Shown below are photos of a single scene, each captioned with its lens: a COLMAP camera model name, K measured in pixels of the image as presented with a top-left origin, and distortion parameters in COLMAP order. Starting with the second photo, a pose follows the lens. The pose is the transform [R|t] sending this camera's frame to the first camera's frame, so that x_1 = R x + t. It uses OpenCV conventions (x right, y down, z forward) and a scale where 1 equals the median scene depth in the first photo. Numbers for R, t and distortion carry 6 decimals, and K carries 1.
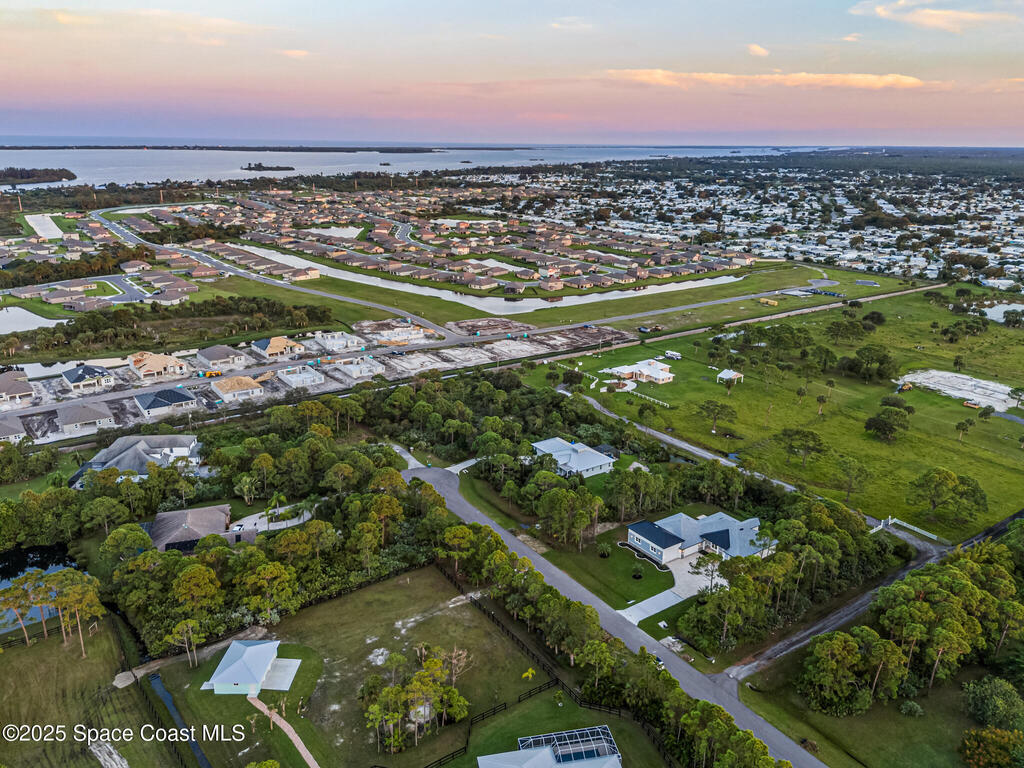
lens RADIAL K [[764.0, 0, 513.7], [0, 764.0, 382.9], [0, 0, 1]] dist [0.069594, -0.053830]
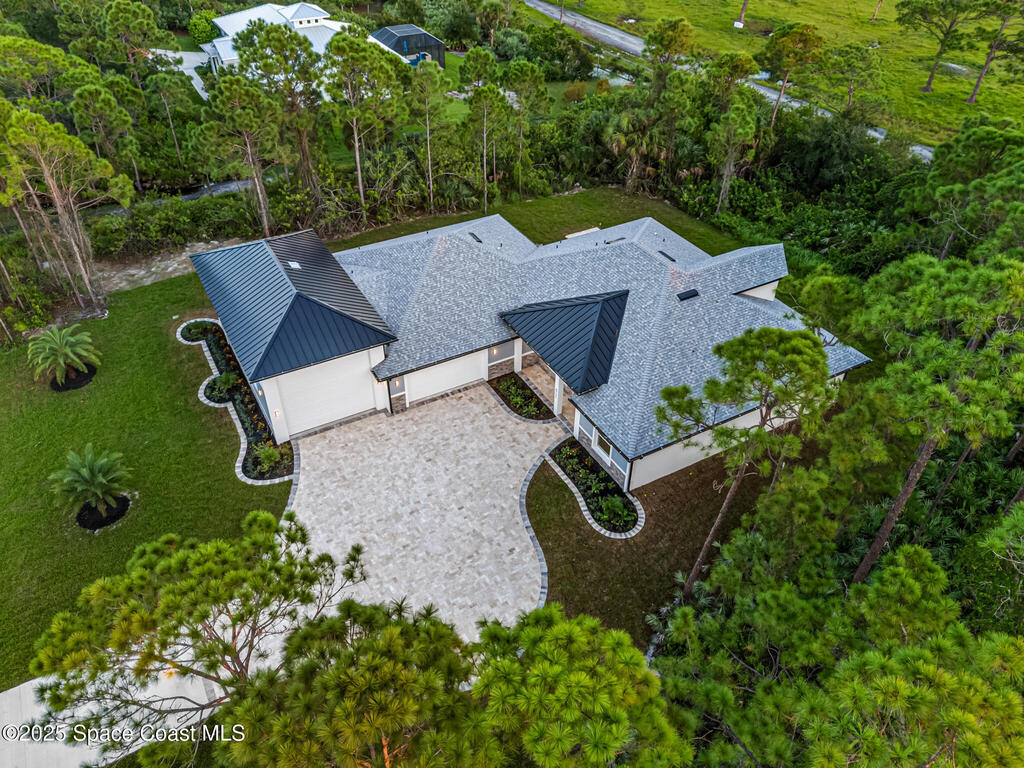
lens RADIAL K [[764.0, 0, 508.9], [0, 764.0, 385.5], [0, 0, 1]] dist [0.069594, -0.053830]
pose [[0.995370, 0.062159, -0.073317, 0.238067], [-0.031876, 0.933059, 0.358309, 0.126197], [0.090681, -0.354313, 0.930720, 0.716187]]
